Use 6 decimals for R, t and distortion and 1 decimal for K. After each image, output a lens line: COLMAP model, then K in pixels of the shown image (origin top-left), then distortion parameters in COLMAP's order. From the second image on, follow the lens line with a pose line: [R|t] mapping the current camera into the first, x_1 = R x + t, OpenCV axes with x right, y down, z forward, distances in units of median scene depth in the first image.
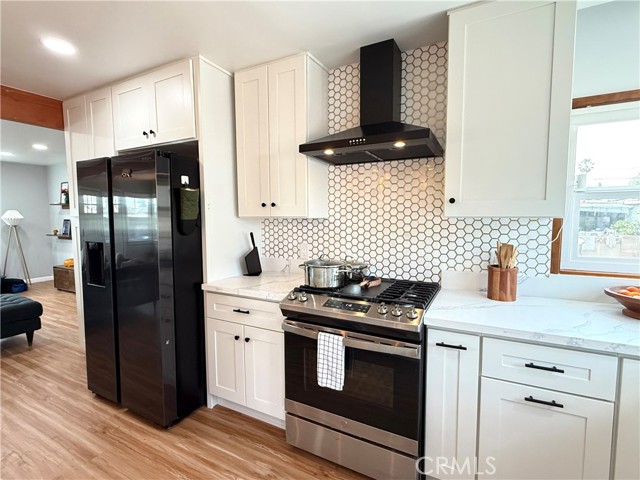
lens RADIAL K [[312.7, 0, 320.0], [0, 312.7, 240.0], [0, 0, 1]] dist [0.000621, 0.000220]
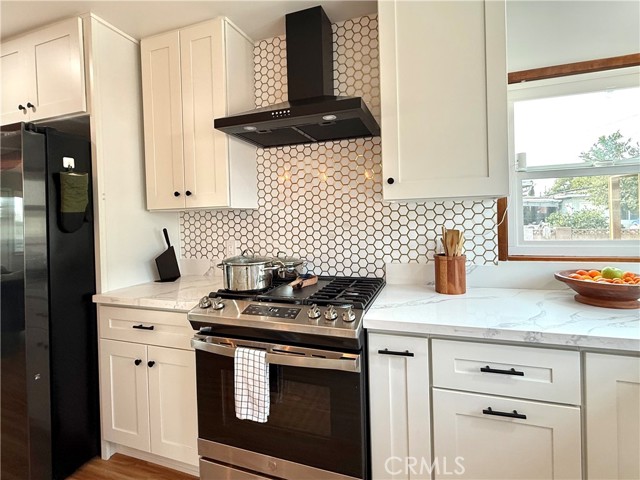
lens RADIAL K [[321.3, 0, 321.3], [0, 321.3, 220.2], [0, 0, 1]] dist [0.000739, 0.000430]
pose [[0.989161, -0.023583, 0.144927, 0.083949], [0.033990, 0.996985, -0.069756, 0.033739], [-0.142845, 0.073925, 0.986980, 0.128361]]
